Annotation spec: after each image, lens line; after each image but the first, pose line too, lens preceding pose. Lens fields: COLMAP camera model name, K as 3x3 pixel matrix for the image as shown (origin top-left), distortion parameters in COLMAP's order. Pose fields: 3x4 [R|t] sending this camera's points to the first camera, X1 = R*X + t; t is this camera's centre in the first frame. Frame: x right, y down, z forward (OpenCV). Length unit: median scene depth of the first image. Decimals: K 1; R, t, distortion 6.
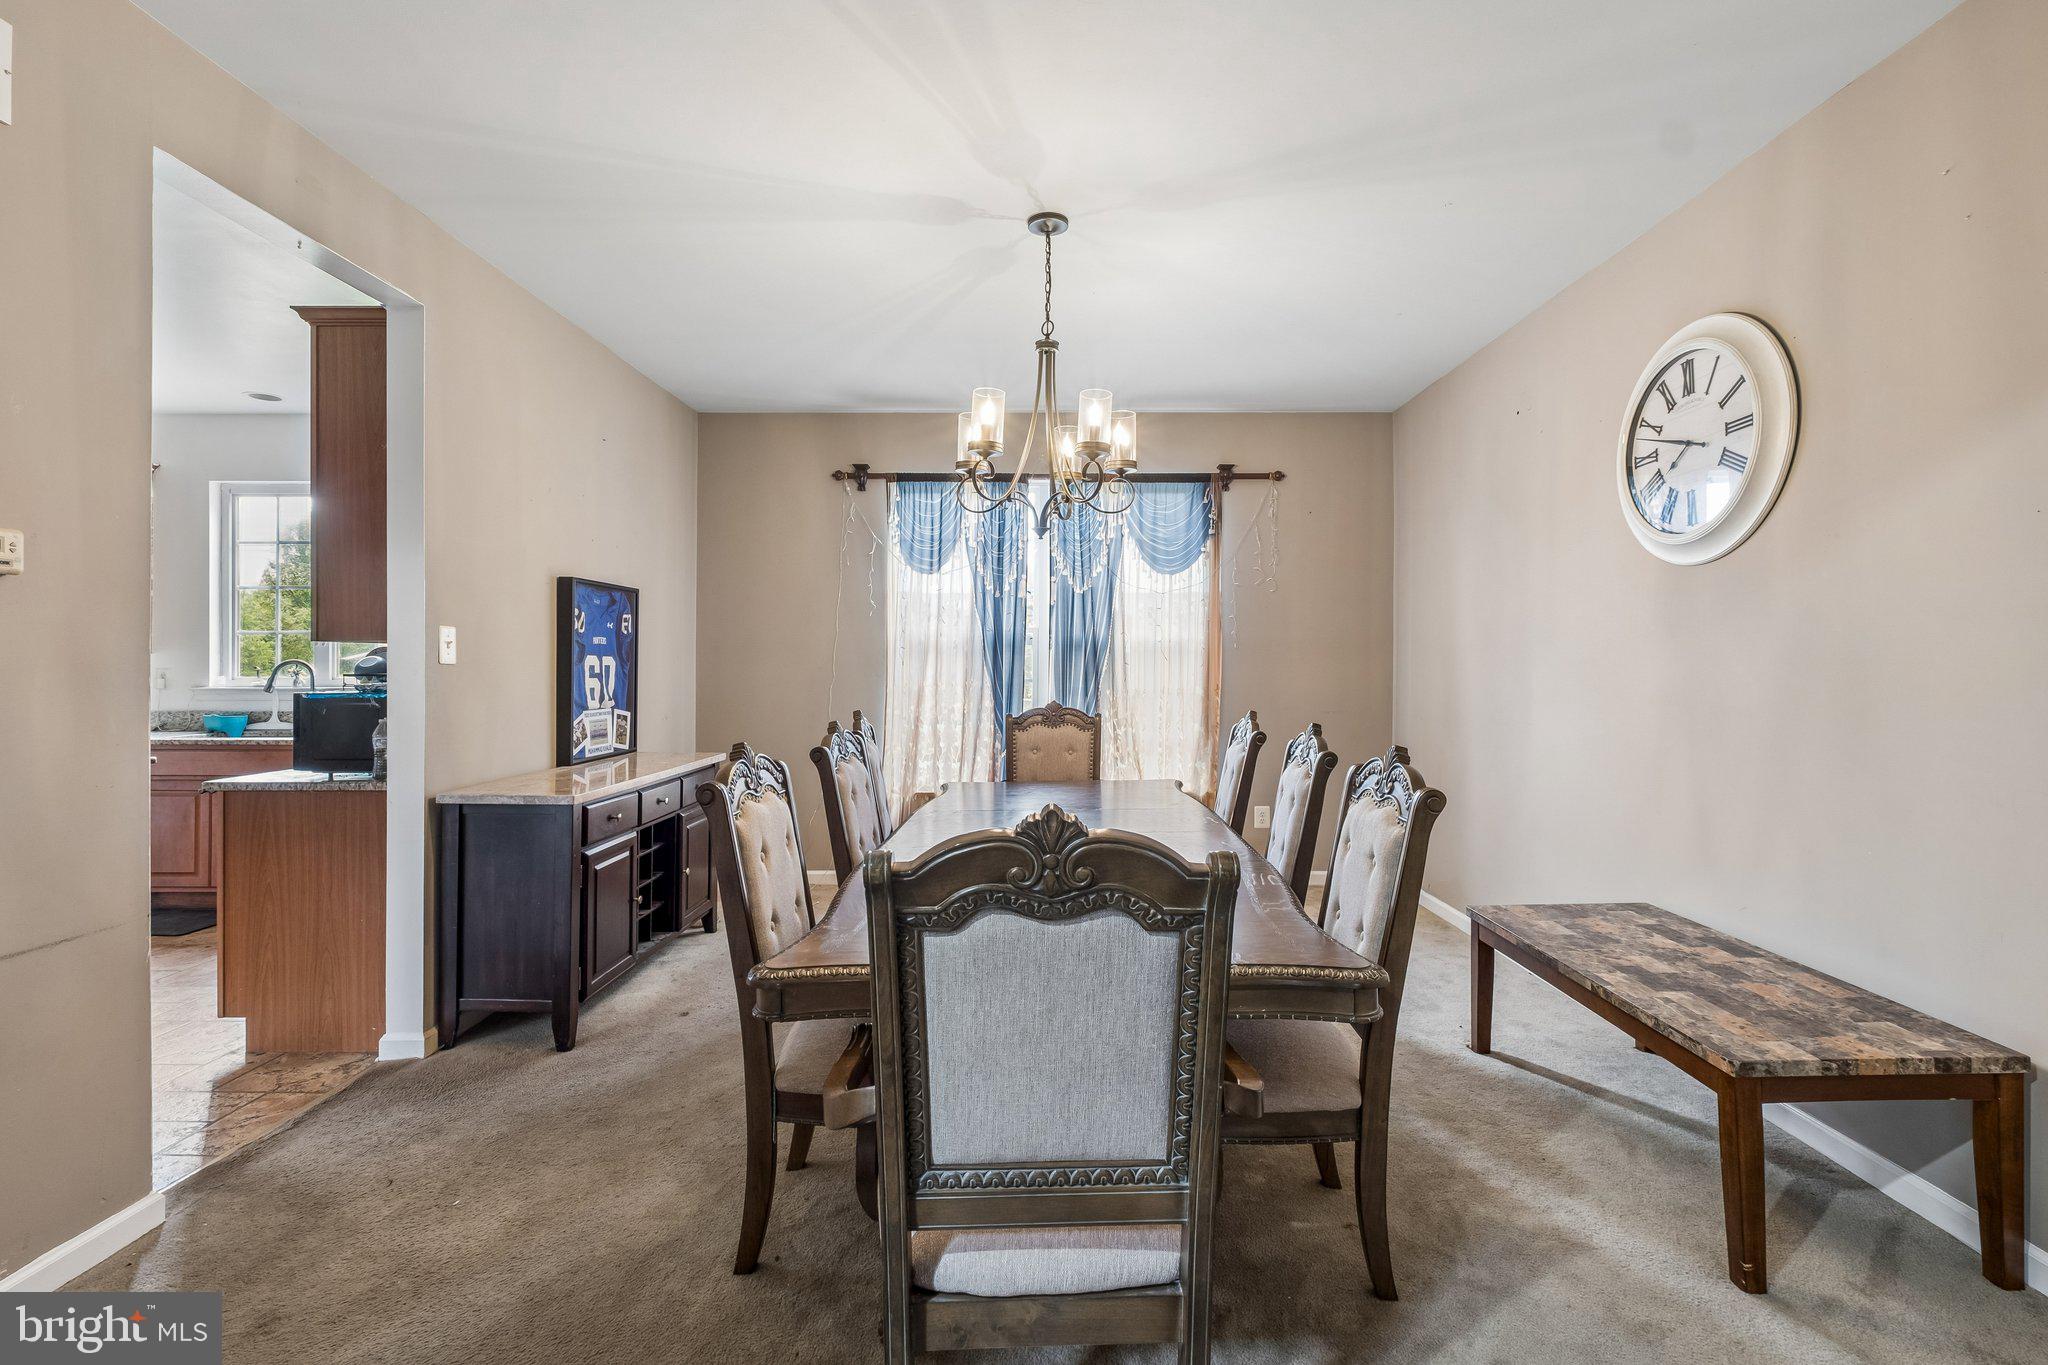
lens RADIAL K [[904.1, 0, 1029.6], [0, 904.1, 663.0], [0, 0, 1]] dist [0.000101, -0.001162]
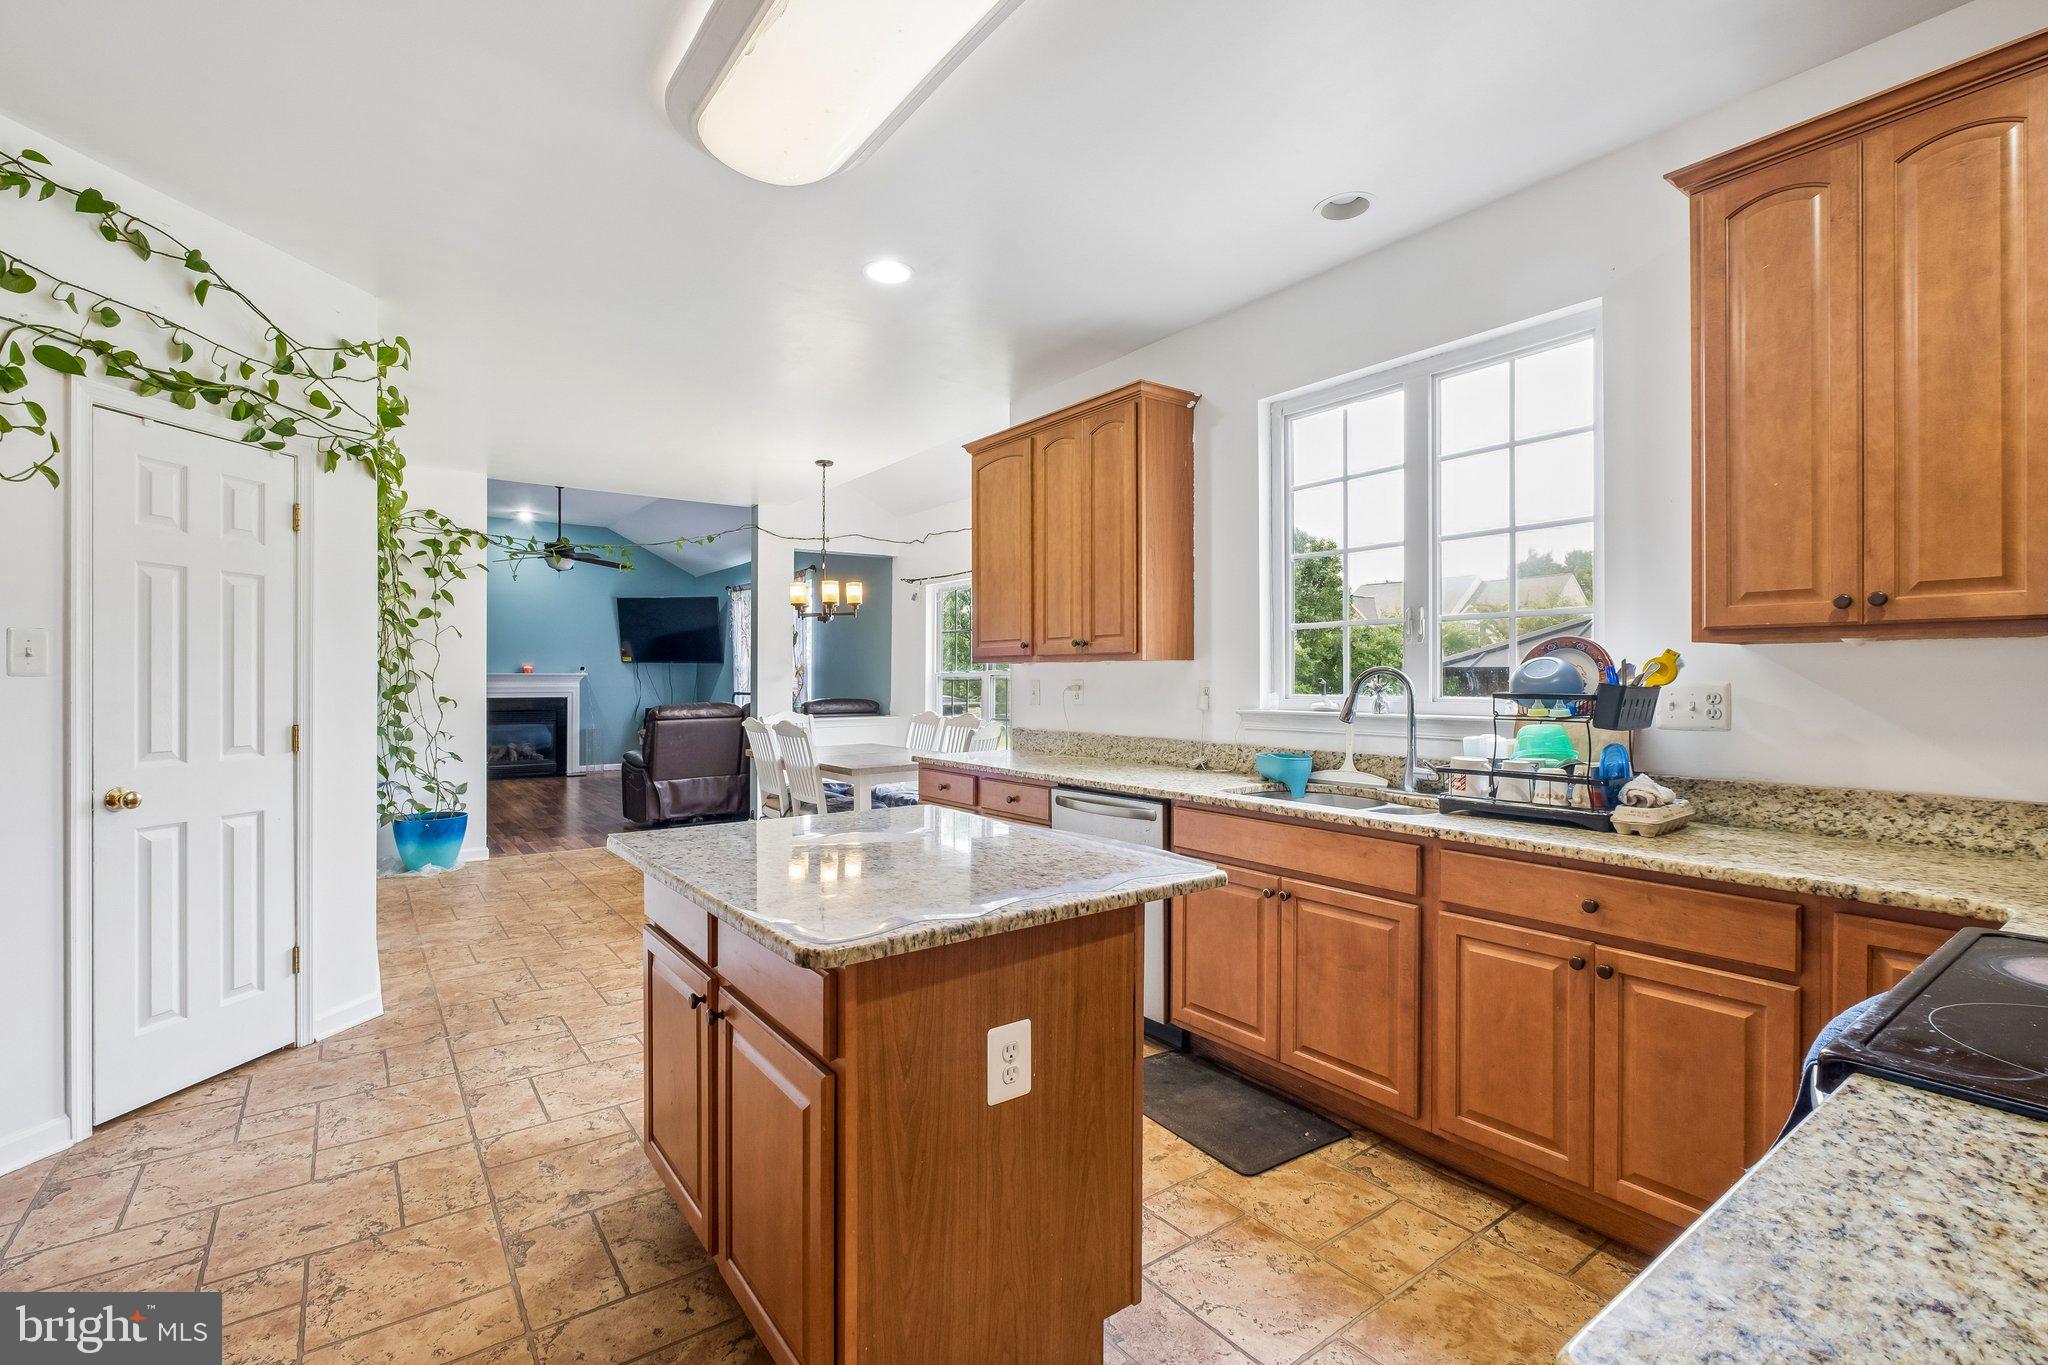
lens RADIAL K [[904.1, 0, 1015.1], [0, 904.1, 678.6], [0, 0, 1]] dist [0.000101, -0.001162]
pose [[0.592762, -0.000198, -0.805378, -0.603797], [-0.003193, 0.999992, -0.002596, 0.007619], [0.805371, 0.004110, 0.592756, 0.580900]]
